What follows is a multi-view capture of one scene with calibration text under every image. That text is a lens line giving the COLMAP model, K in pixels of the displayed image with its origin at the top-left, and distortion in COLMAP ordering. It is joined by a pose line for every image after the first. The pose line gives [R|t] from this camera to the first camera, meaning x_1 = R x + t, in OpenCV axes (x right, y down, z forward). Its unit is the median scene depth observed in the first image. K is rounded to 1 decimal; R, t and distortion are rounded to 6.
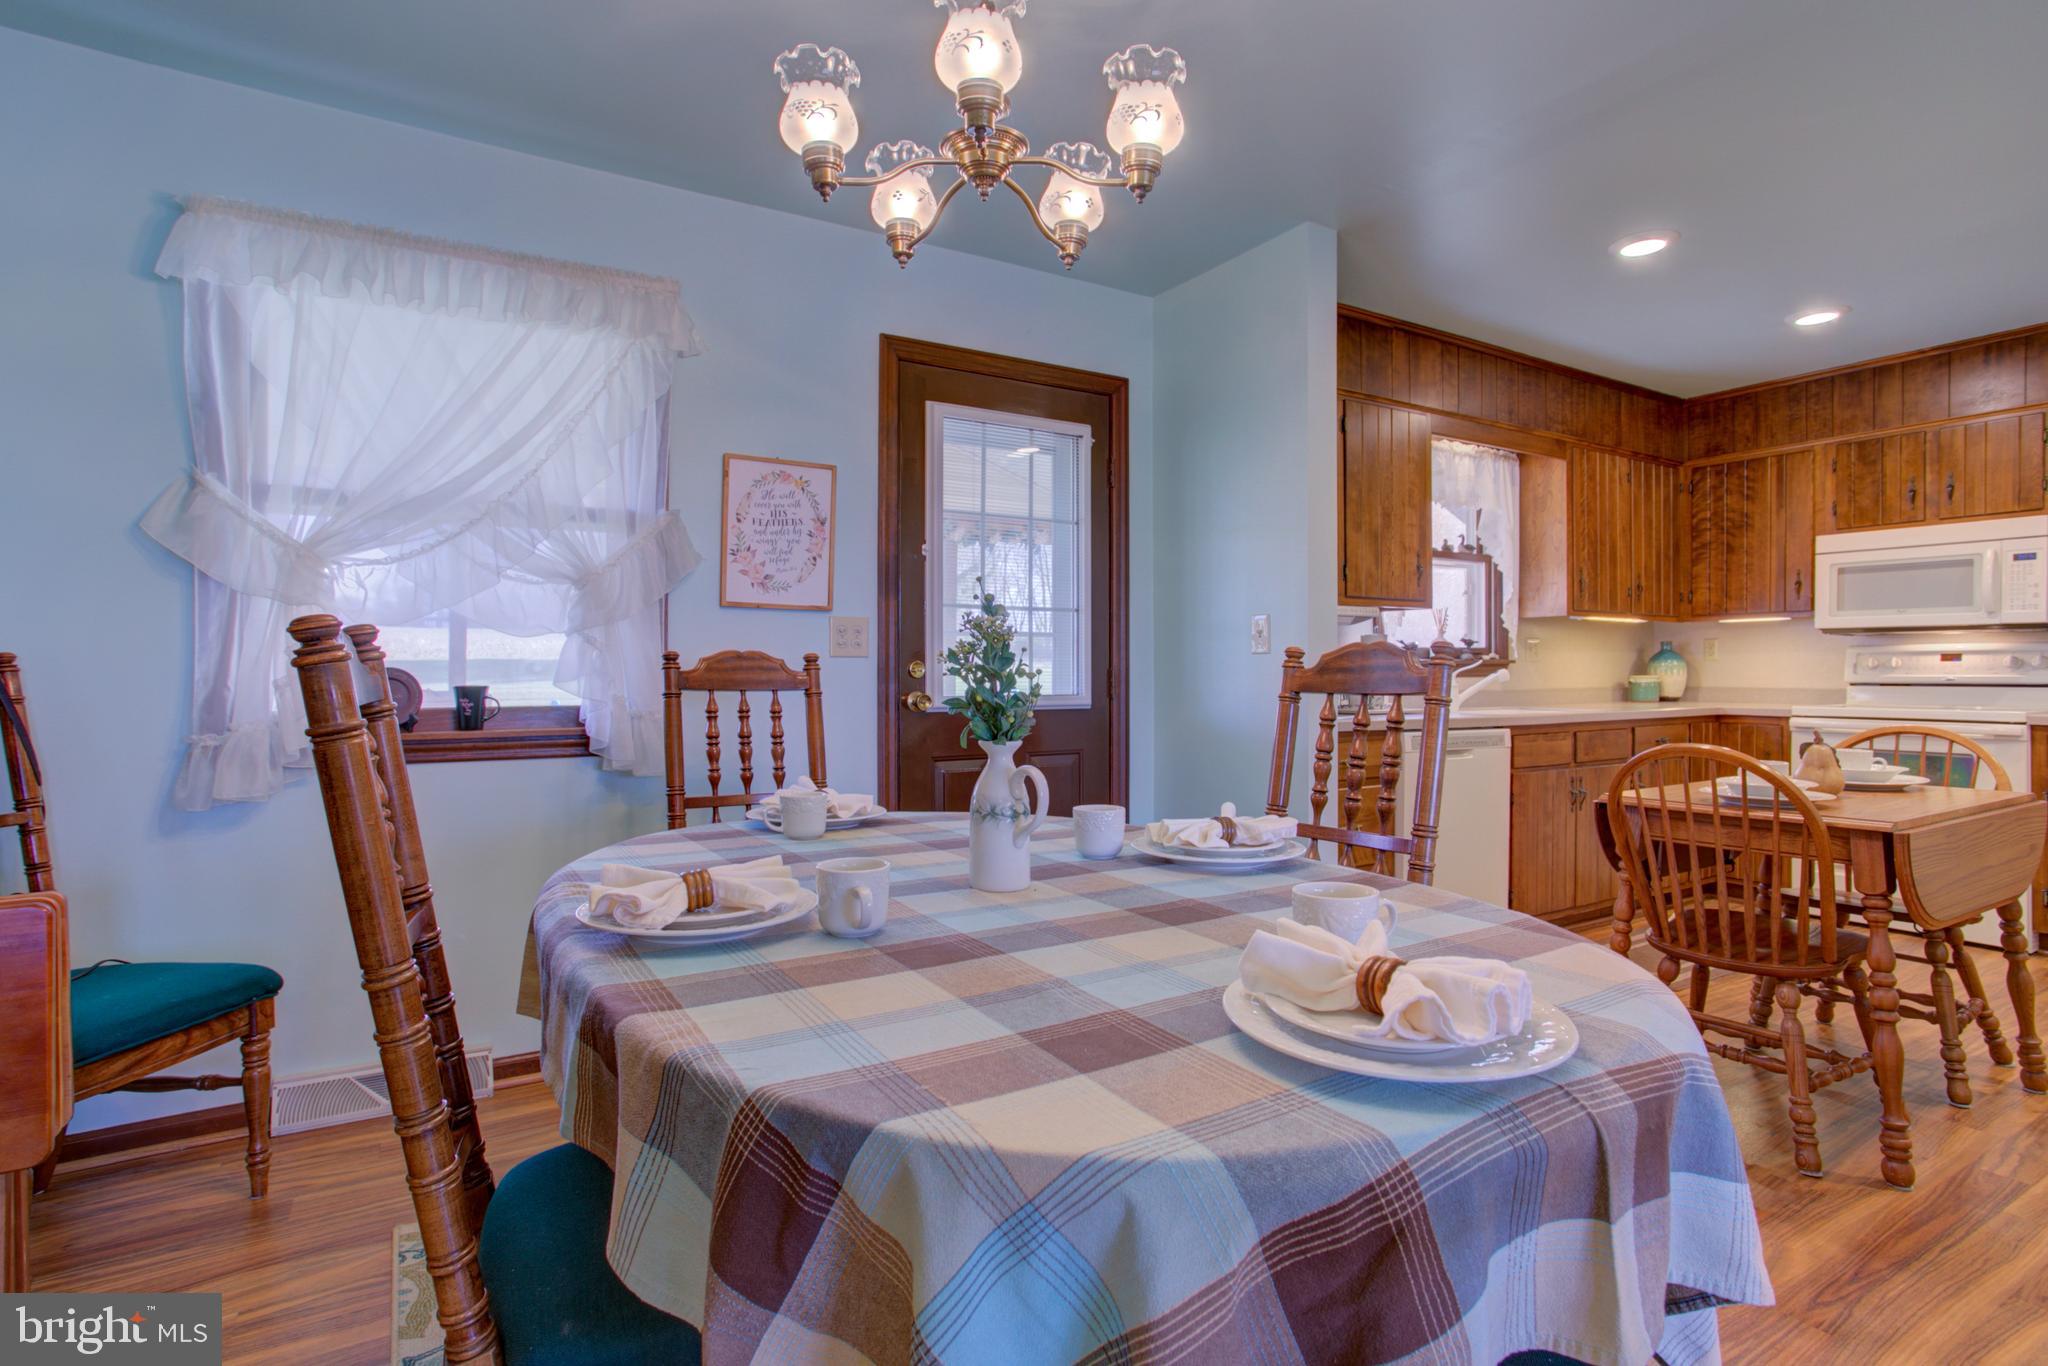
lens RADIAL K [[1027.0, 0, 1025.5], [0, 1027.0, 673.1], [0, 0, 1]] dist [-0.060443, 0.036193]
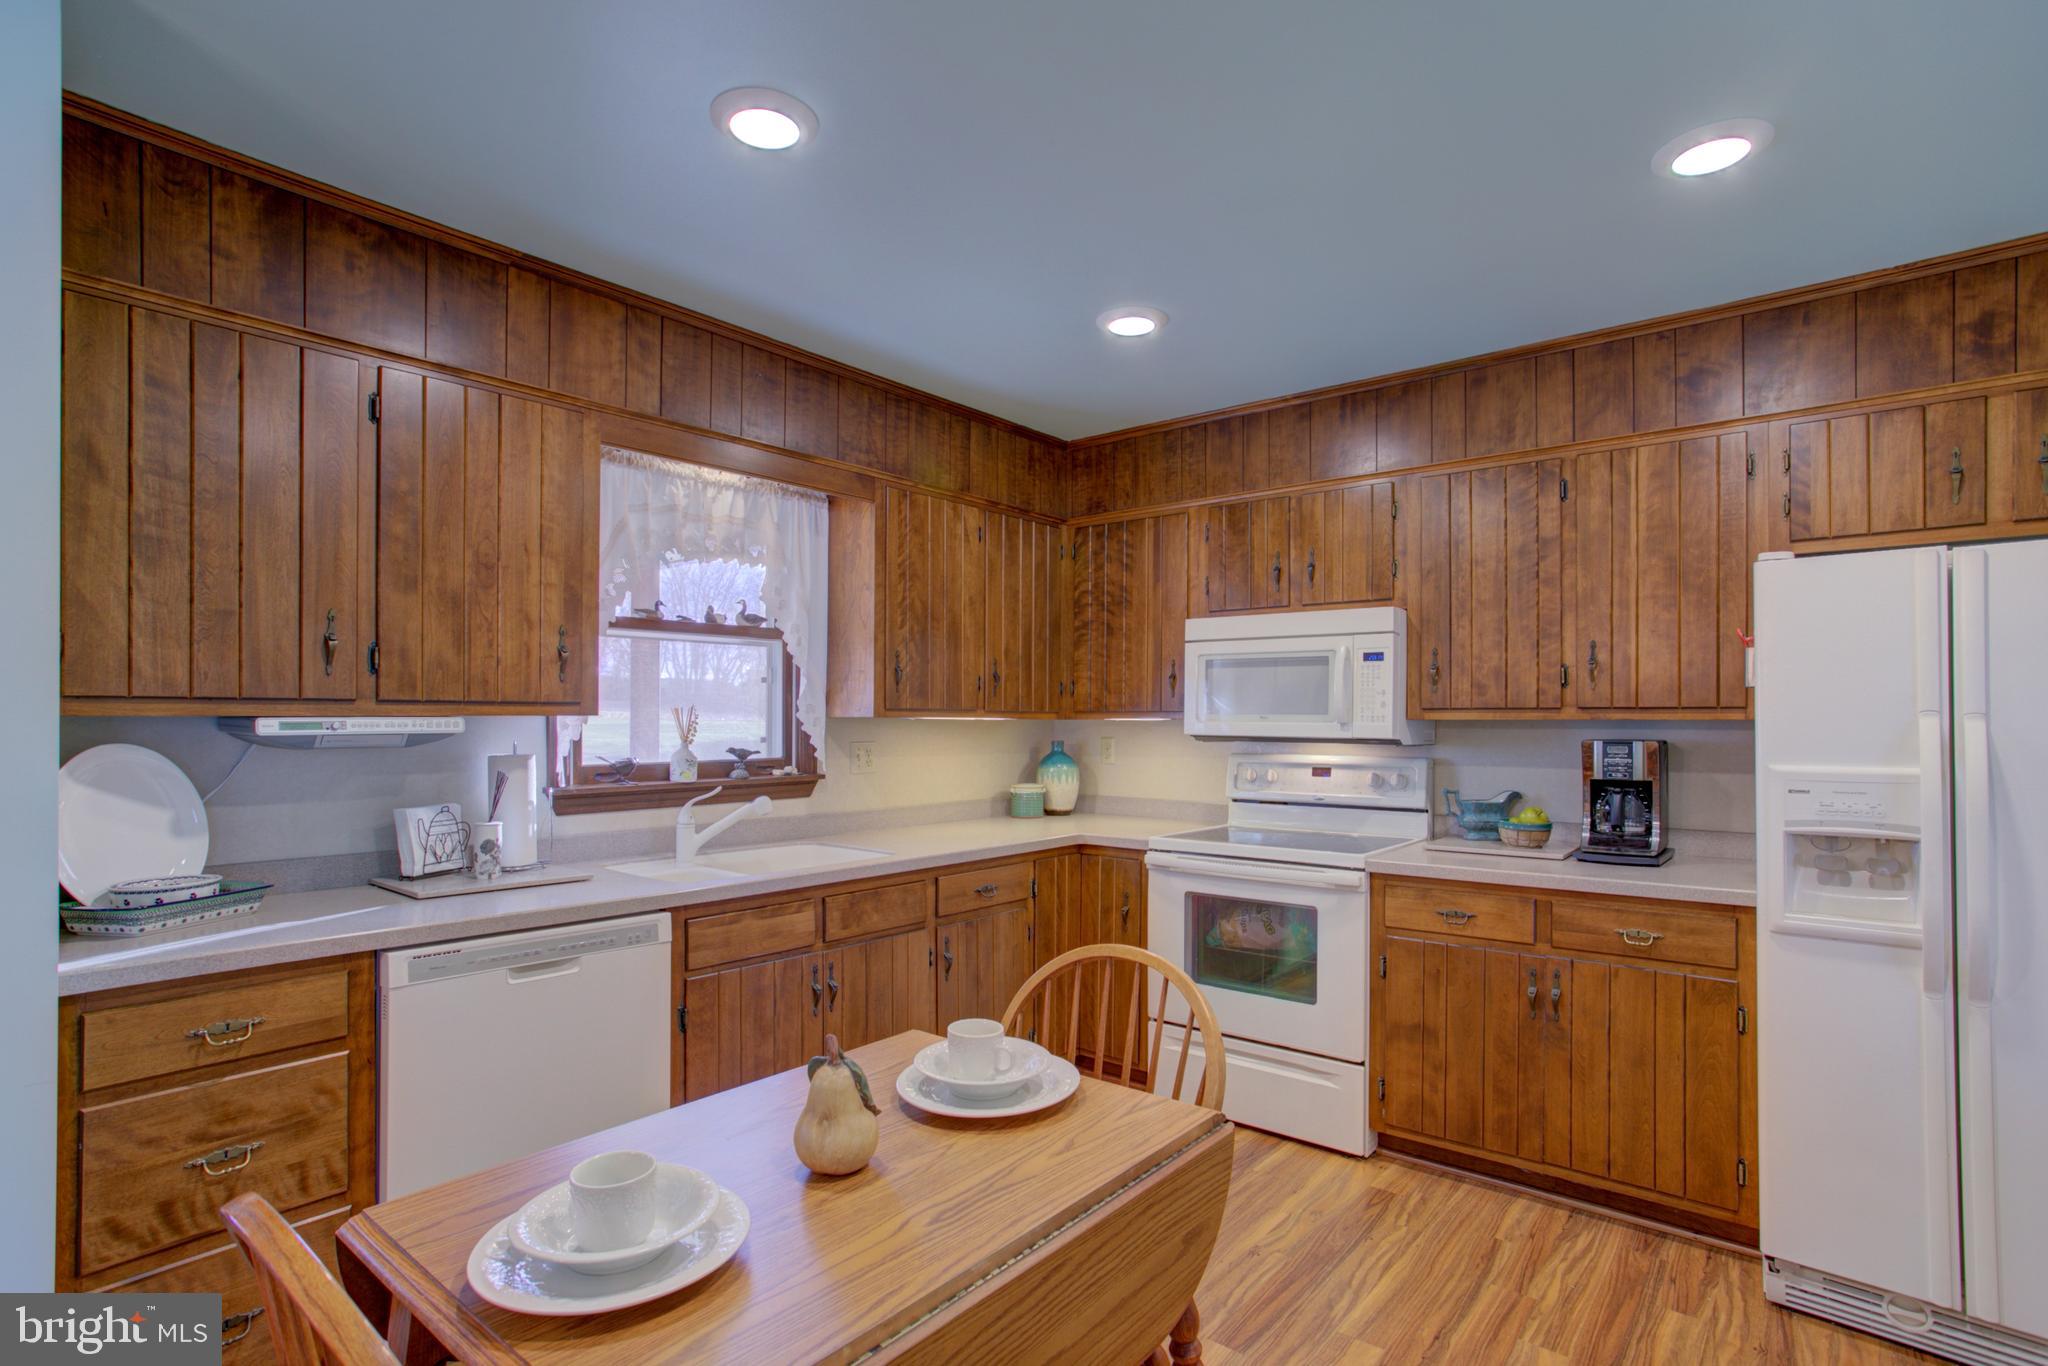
lens RADIAL K [[1010.3, 0, 1027.5], [0, 1010.3, 713.6], [0, 0, 1]] dist [-0.049698, 0.033941]
pose [[0.943294, 0.005718, 0.331911, 0.431617], [-0.003246, 0.999963, -0.008002, -0.058469], [-0.331944, 0.006471, 0.943277, 0.303463]]
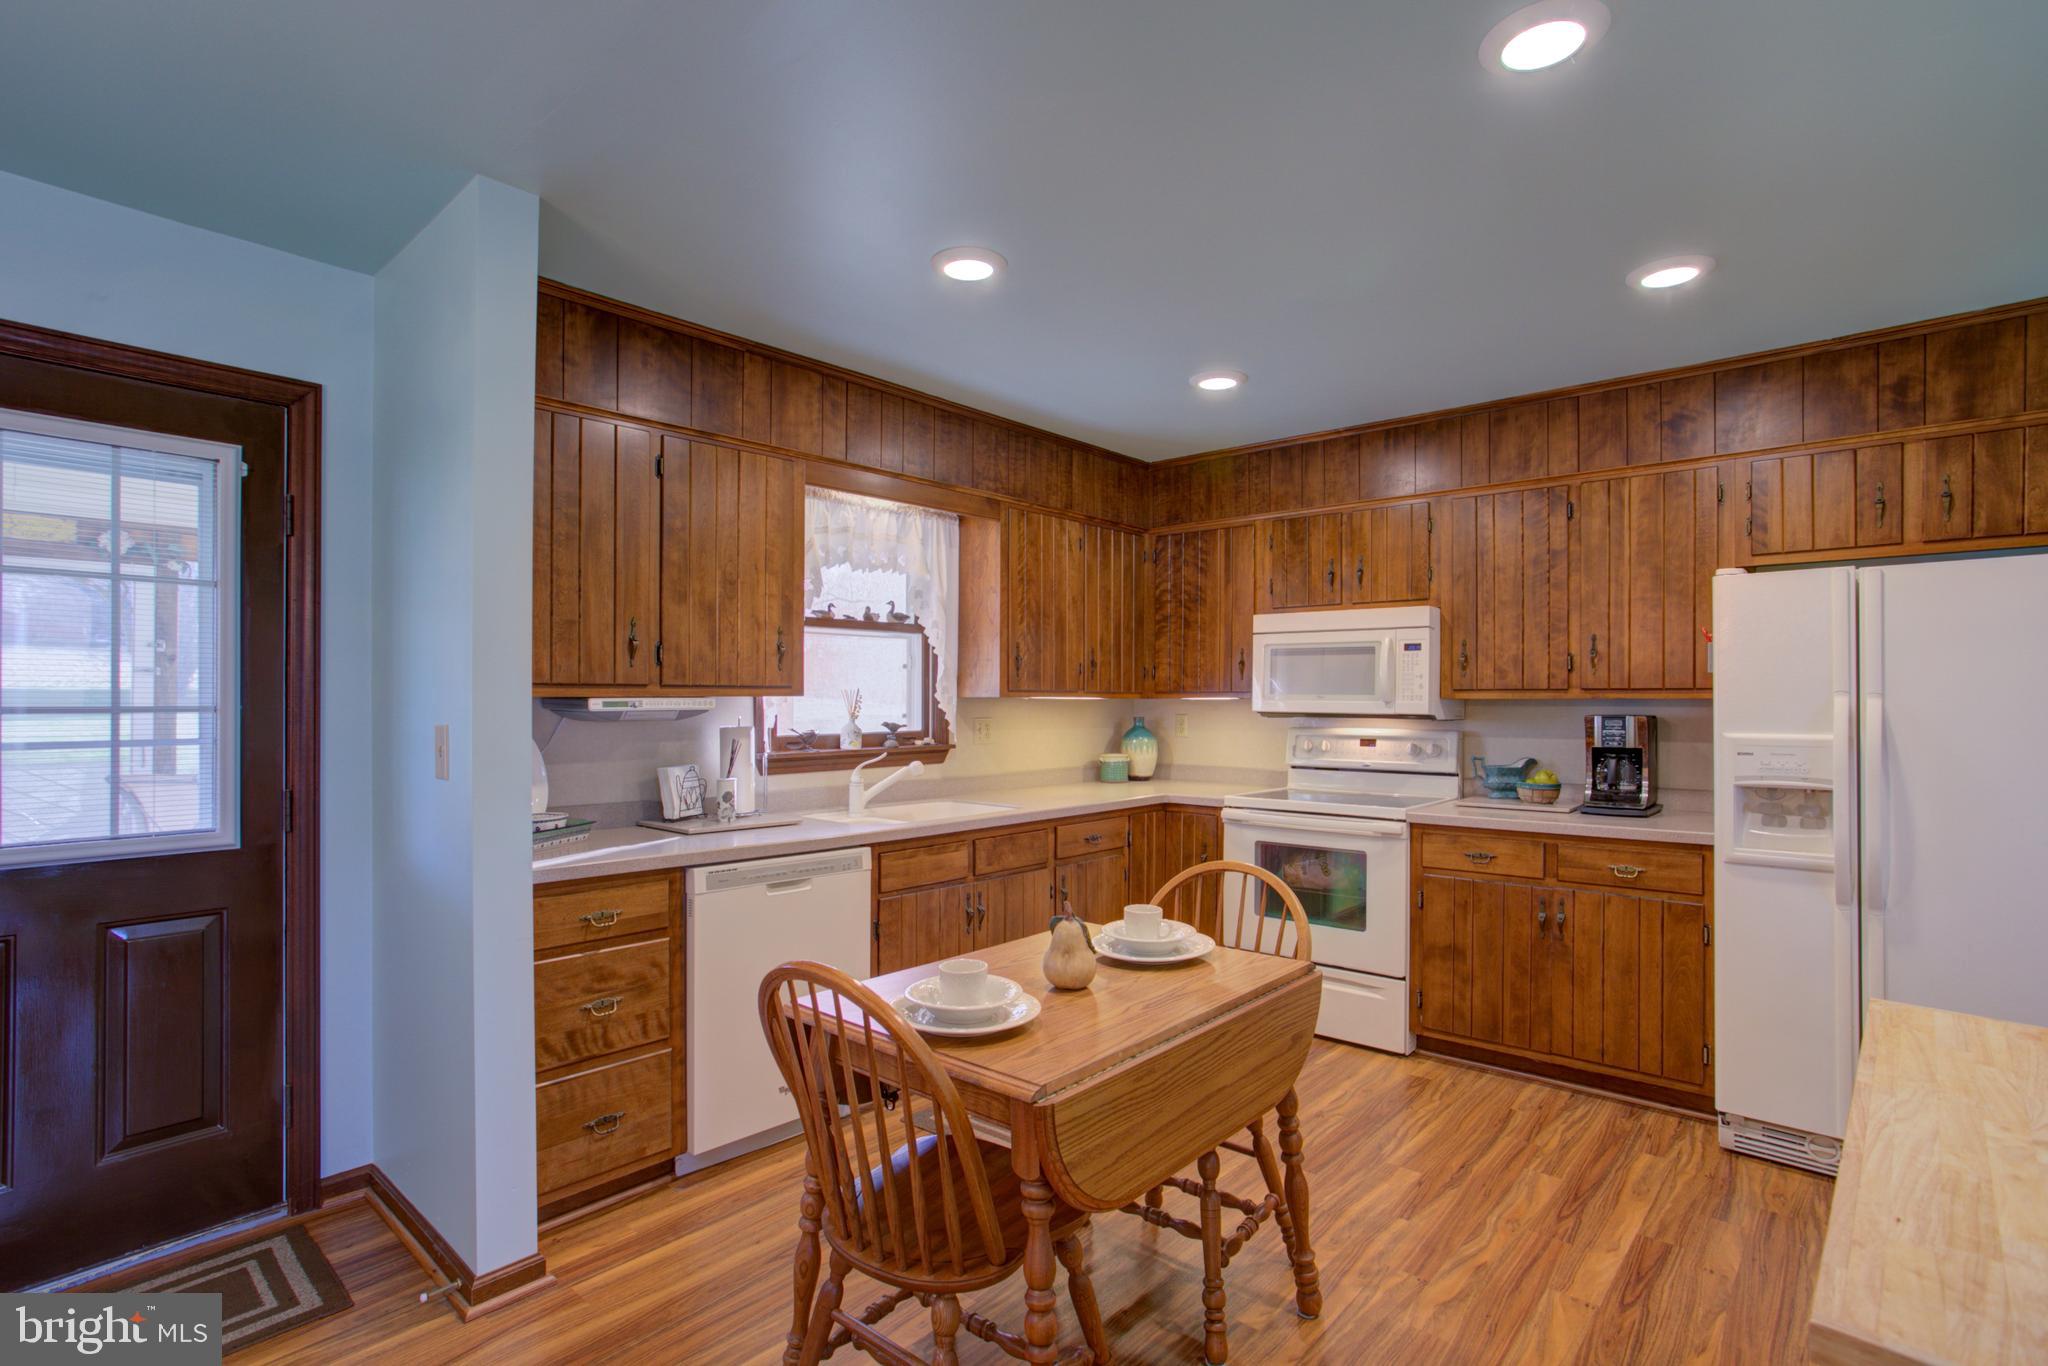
lens RADIAL K [[998.1, 0, 1024.7], [0, 998.1, 697.0], [0, 0, 1]] dist [-0.055063, 0.037591]
pose [[0.955356, 0.003569, 0.295437, 0.321979], [-0.002438, 0.999988, -0.004197, -0.057762], [-0.295448, 0.003290, 0.955353, 0.170307]]
